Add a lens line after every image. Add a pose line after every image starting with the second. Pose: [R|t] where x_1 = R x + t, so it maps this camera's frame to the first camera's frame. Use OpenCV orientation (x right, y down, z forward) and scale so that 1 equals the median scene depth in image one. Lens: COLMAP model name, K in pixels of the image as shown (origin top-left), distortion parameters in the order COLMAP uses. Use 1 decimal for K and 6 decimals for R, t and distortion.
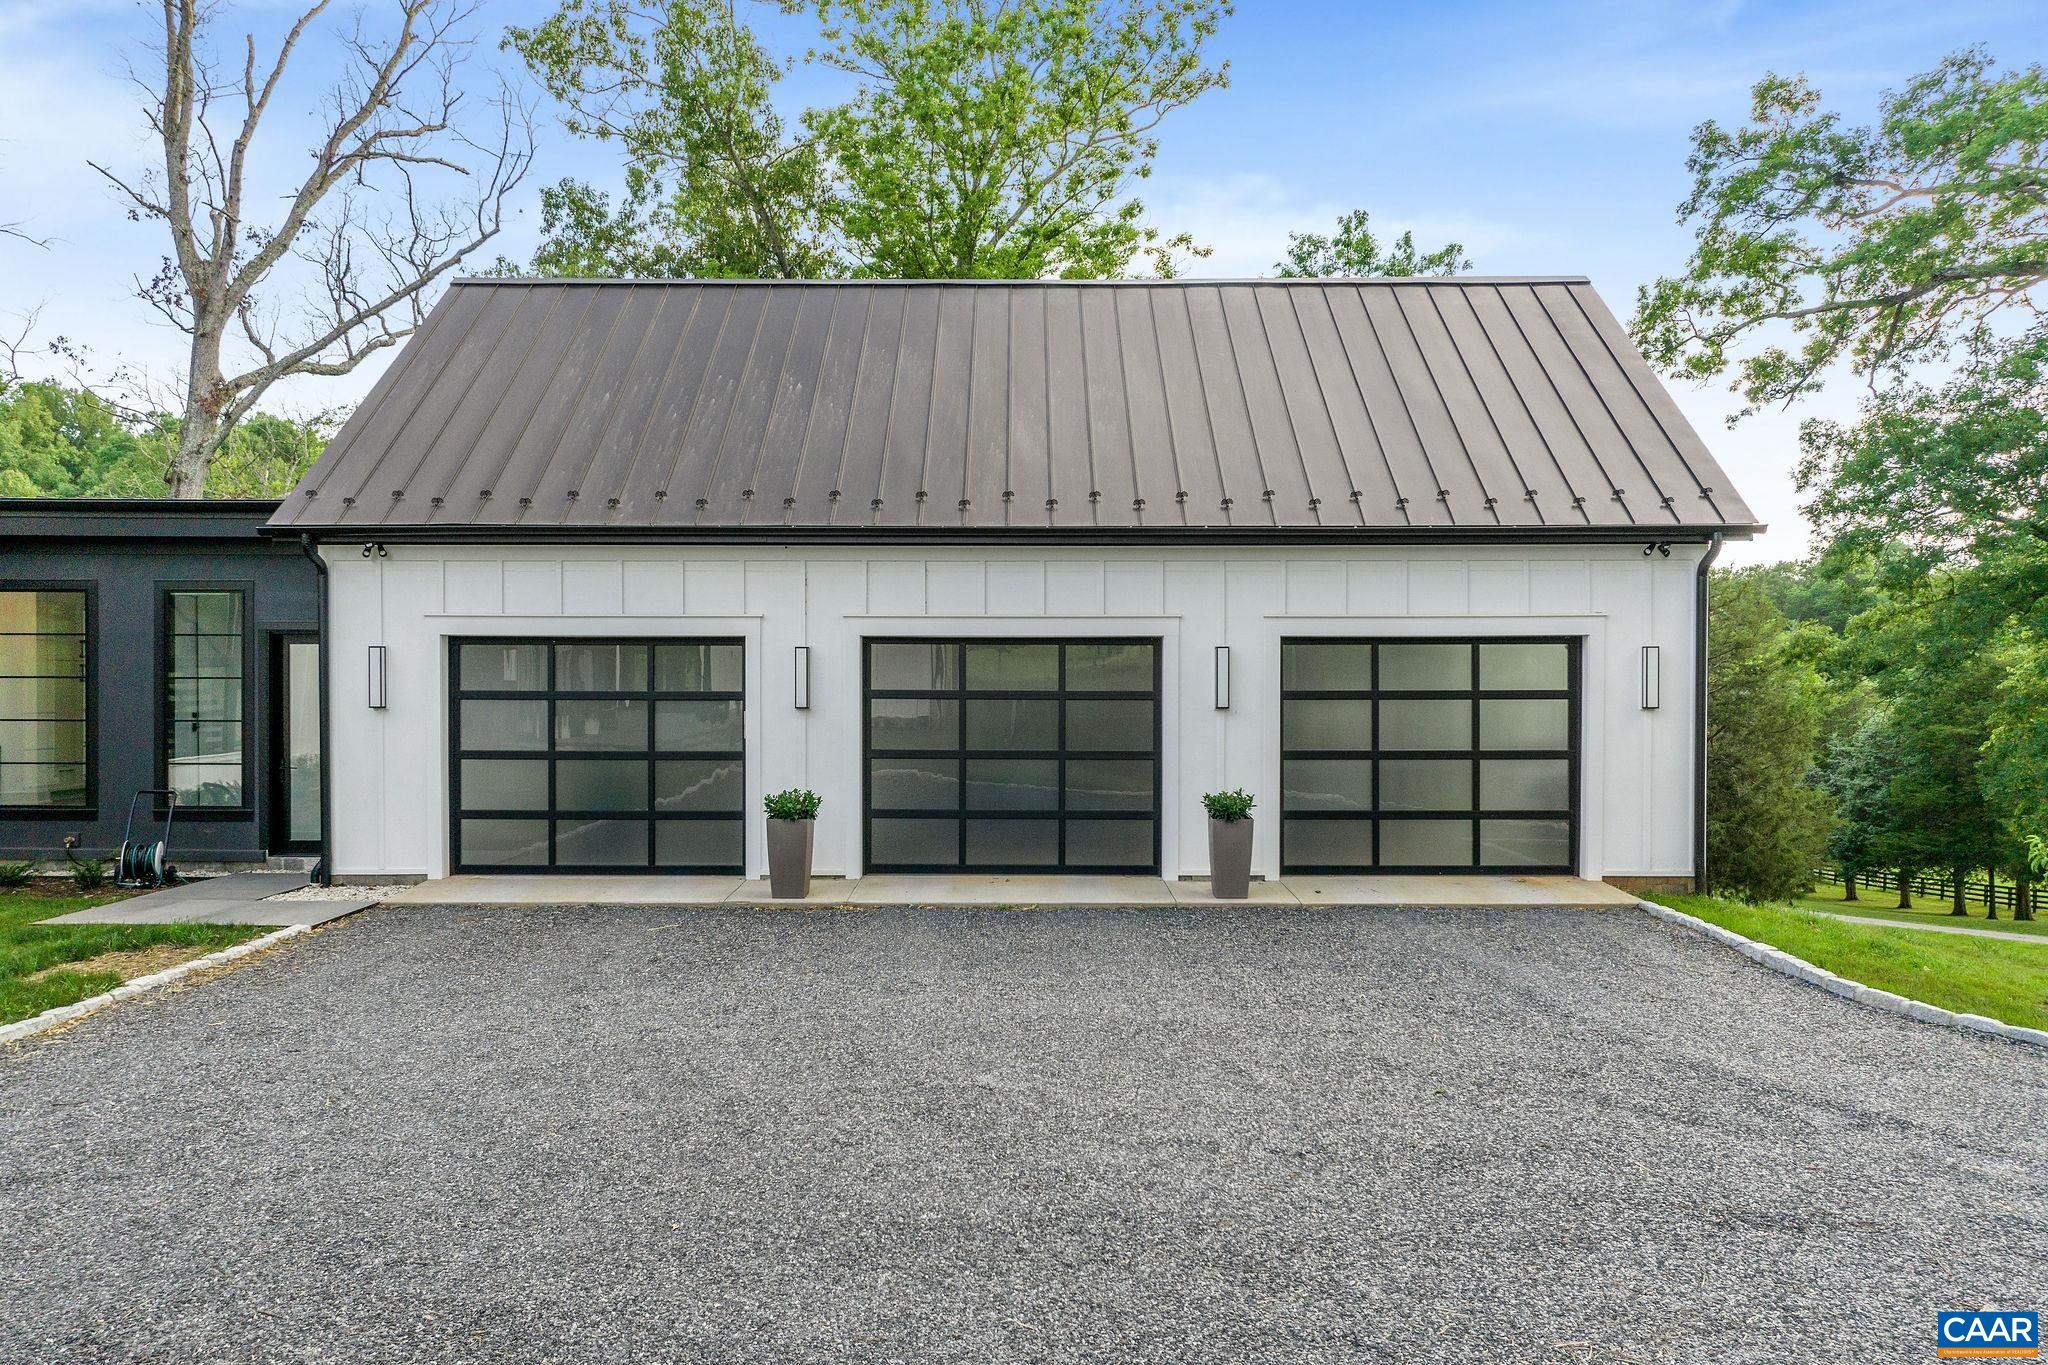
lens RADIAL K [[1385.7, 0, 1026.6], [0, 1385.7, 688.7], [0, 0, 1]] dist [0.009397, 0.005138]
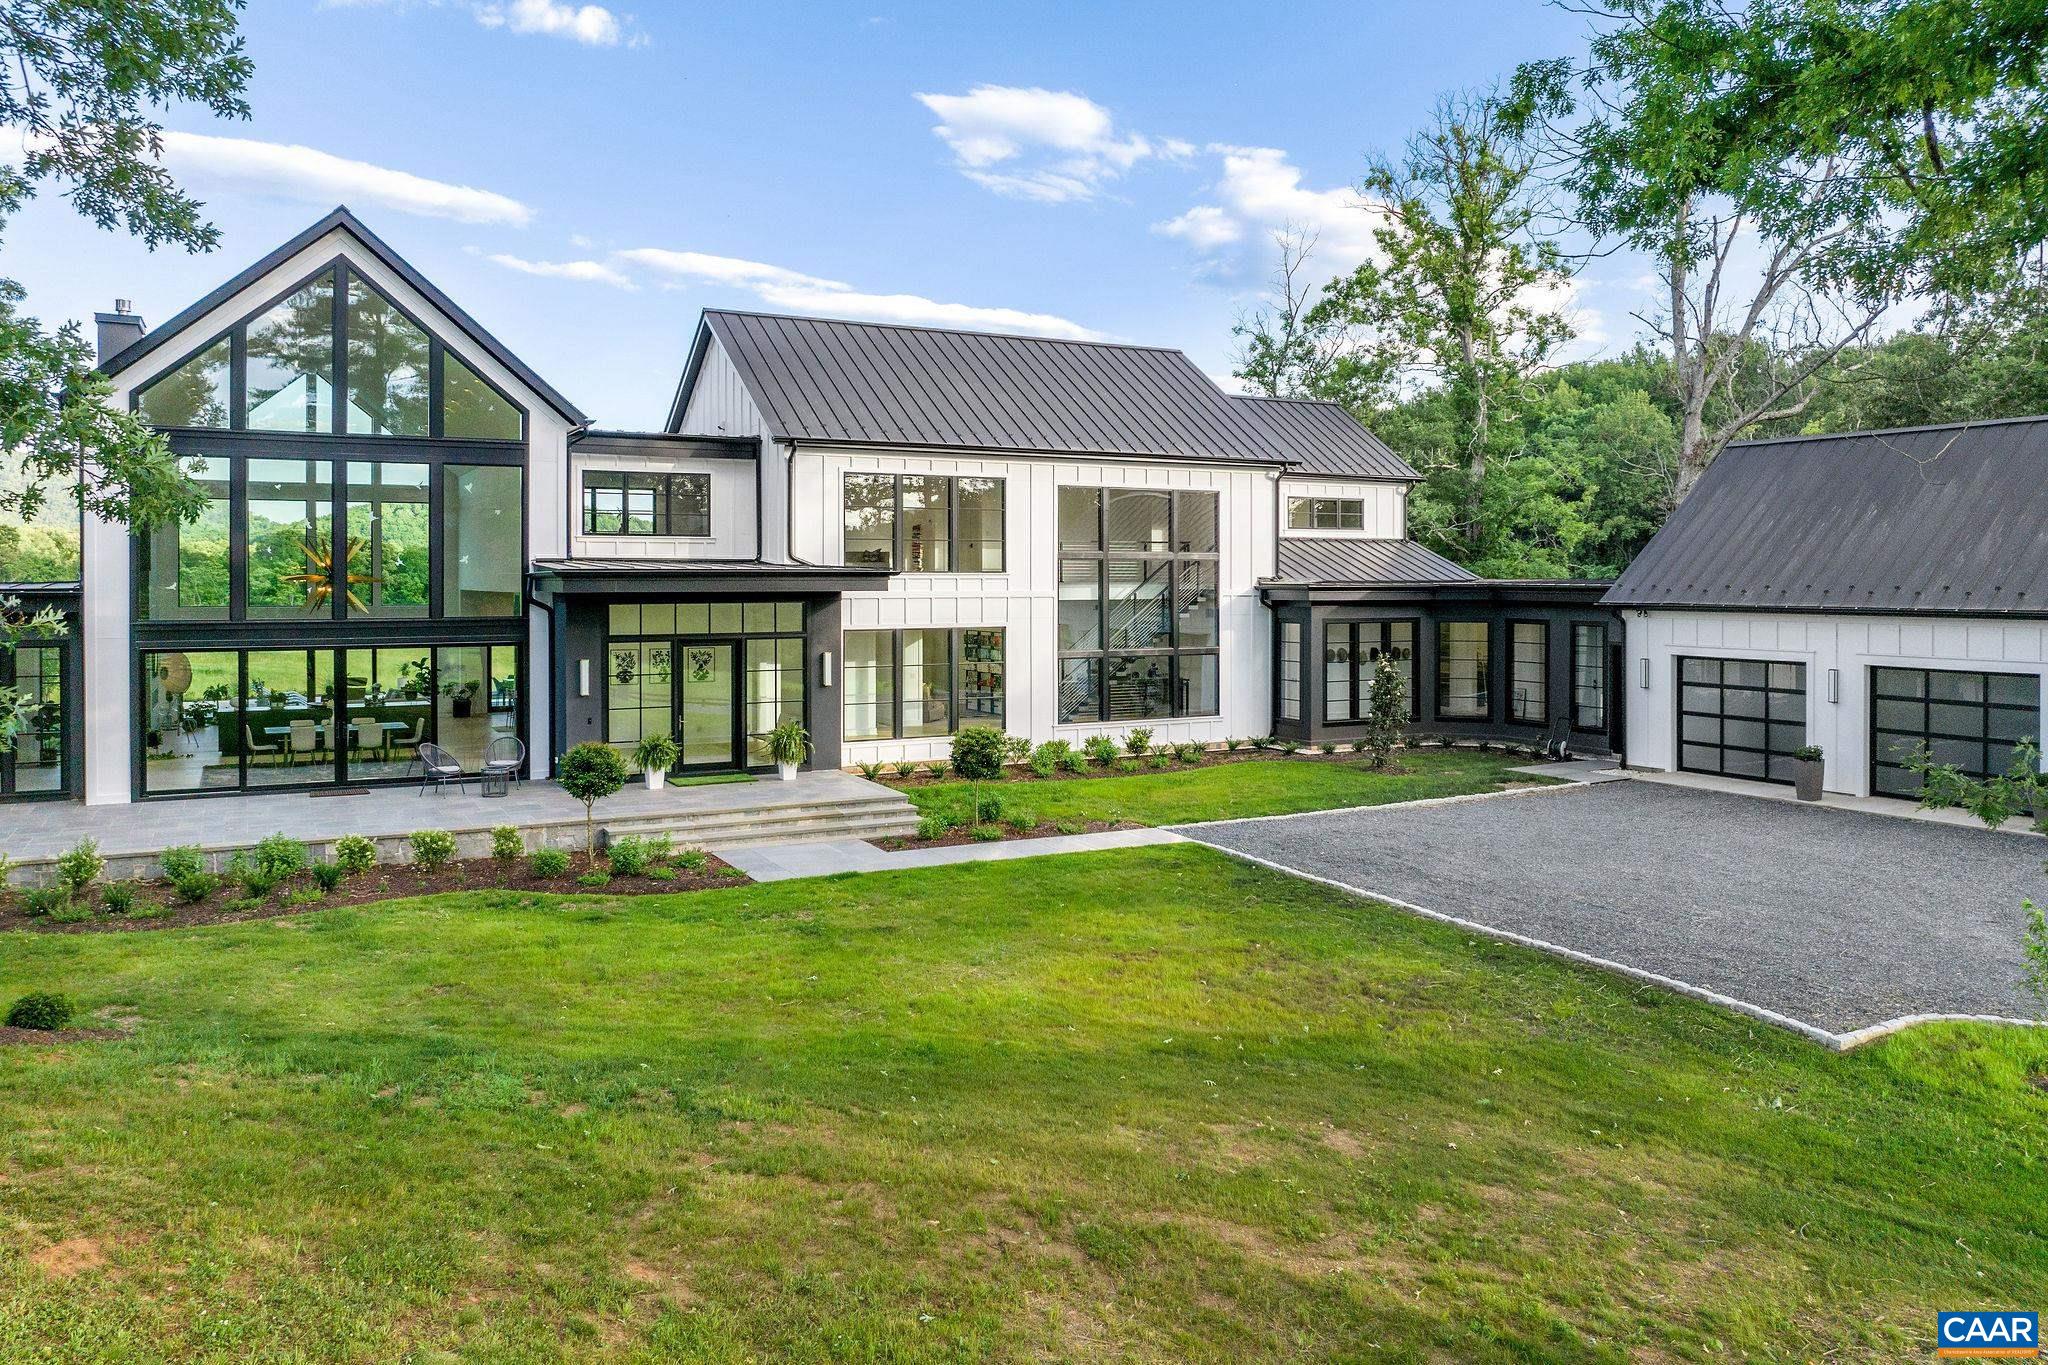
lens RADIAL K [[1472.0, 0, 1017.1], [0, 1472.0, 667.0], [0, 0, 1]] dist [-0.040560, 0.003931]
pose [[0.470349, 0.052331, -0.880928, 1.010422], [0.001199, 0.998201, 0.059938, -0.147992], [0.882480, -0.029248, 0.469440, -0.856907]]
